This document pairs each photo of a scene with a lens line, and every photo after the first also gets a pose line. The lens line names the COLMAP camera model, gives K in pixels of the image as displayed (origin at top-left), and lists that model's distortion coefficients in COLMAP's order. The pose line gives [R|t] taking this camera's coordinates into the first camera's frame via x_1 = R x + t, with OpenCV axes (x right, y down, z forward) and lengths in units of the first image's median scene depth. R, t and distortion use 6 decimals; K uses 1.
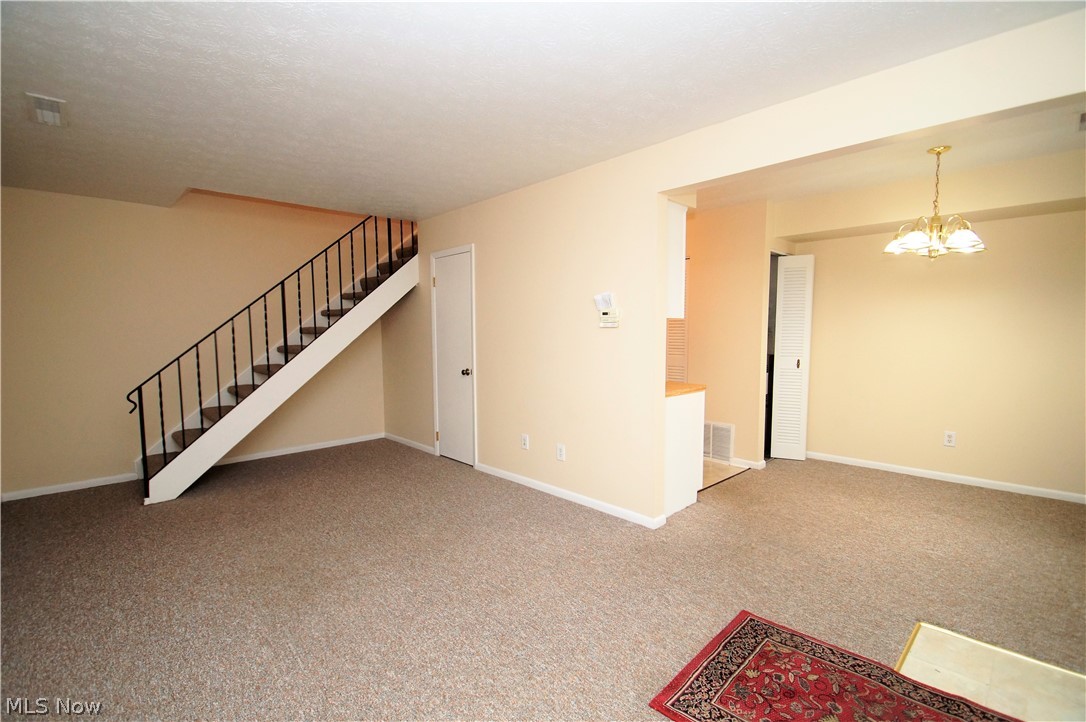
lens RADIAL K [[489.6, 0, 534.4], [0, 489.6, 365.2], [0, 0, 1]] dist [-0.027340, -0.000291]
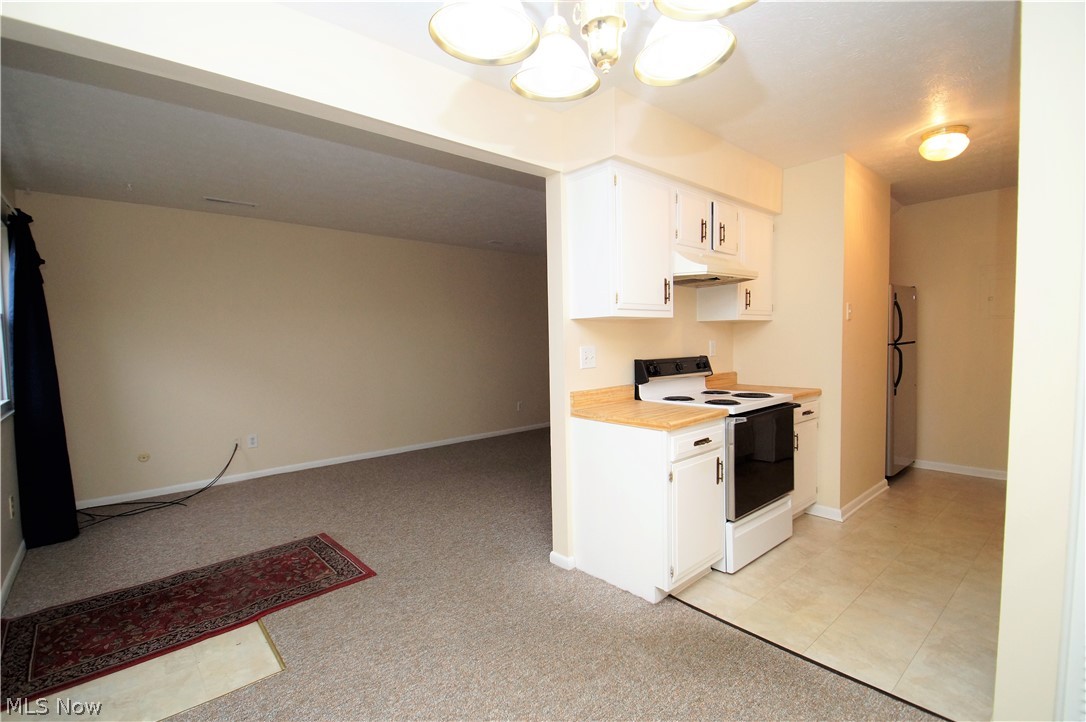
lens RADIAL K [[489.6, 0, 534.4], [0, 489.6, 365.2], [0, 0, 1]] dist [-0.027340, -0.000291]
pose [[-0.028364, 0.056497, -0.998000, 1.022970], [-0.073663, 0.995569, 0.058453, -0.060775], [0.996880, 0.075174, -0.024077, 0.895306]]
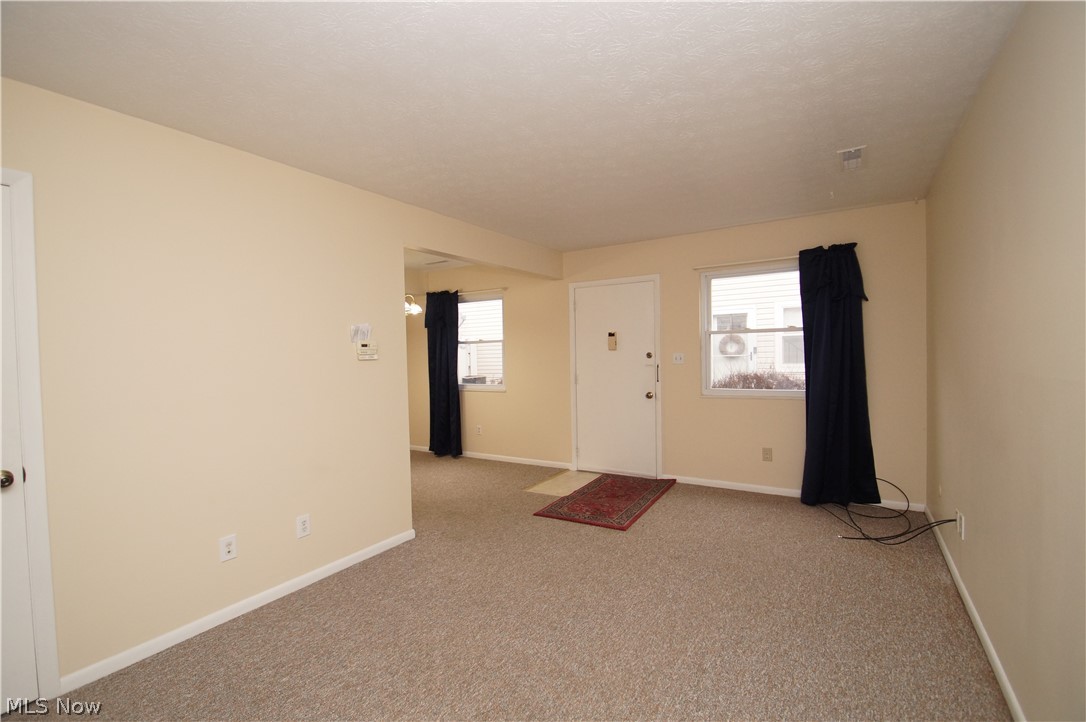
lens RADIAL K [[489.6, 0, 534.4], [0, 489.6, 365.2], [0, 0, 1]] dist [-0.027340, -0.000291]
pose [[-0.244011, -0.011951, 0.969699, -0.837988], [0.110049, 0.993124, 0.039931, -0.066803], [-0.963508, 0.116458, -0.241018, 0.887347]]
